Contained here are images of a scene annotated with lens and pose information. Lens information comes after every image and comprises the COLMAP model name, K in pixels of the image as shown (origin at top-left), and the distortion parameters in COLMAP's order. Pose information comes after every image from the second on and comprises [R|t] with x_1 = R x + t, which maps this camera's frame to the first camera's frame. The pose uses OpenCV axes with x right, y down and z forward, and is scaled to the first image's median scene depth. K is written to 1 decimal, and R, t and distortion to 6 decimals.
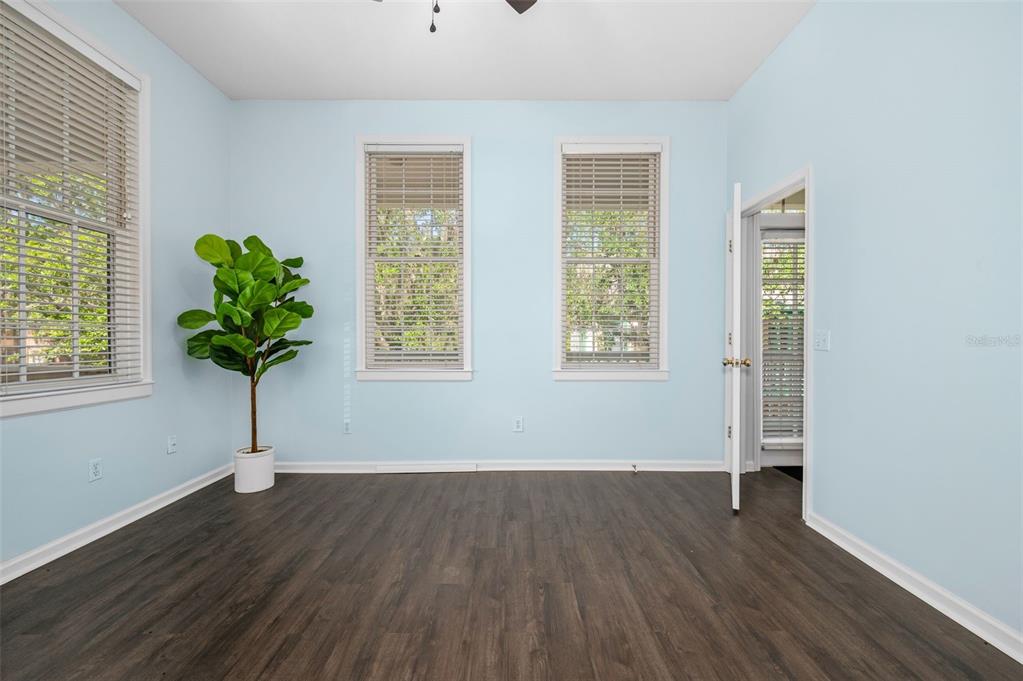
lens RADIAL K [[410.3, 0, 511.5], [0, 410.3, 340.5], [0, 0, 1]] dist [0.001619, -0.000312]
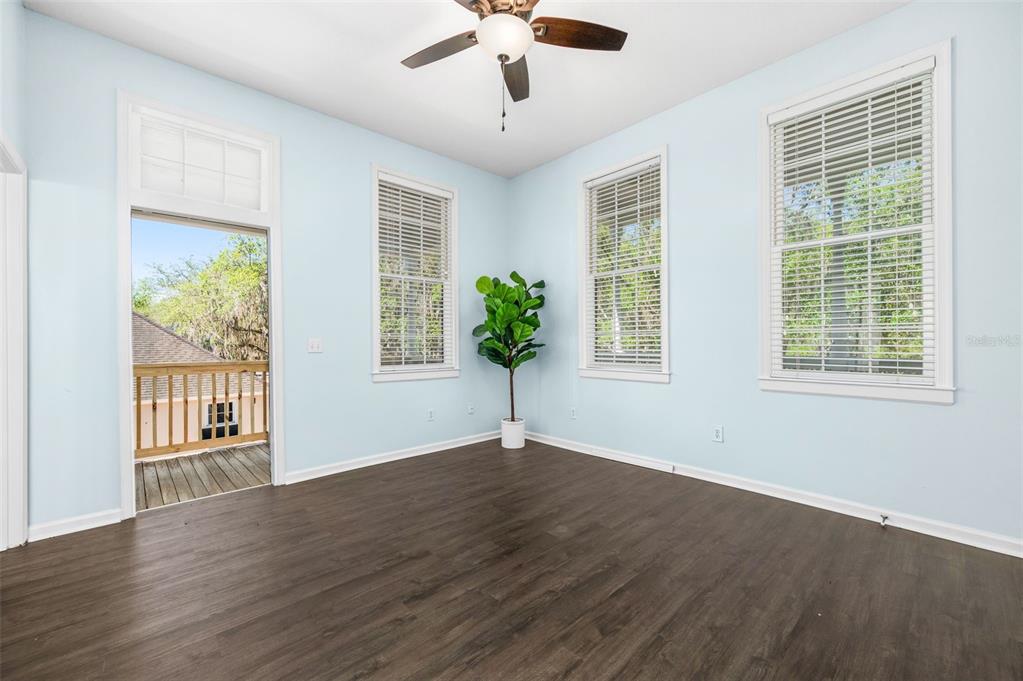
lens RADIAL K [[410.3, 0, 511.5], [0, 410.3, 340.5], [0, 0, 1]] dist [0.001619, -0.000312]
pose [[0.671183, -0.006316, -0.741265, 0.461384], [0.001668, 0.999974, -0.007009, -0.002497], [0.741290, 0.003468, 0.671176, 0.029146]]
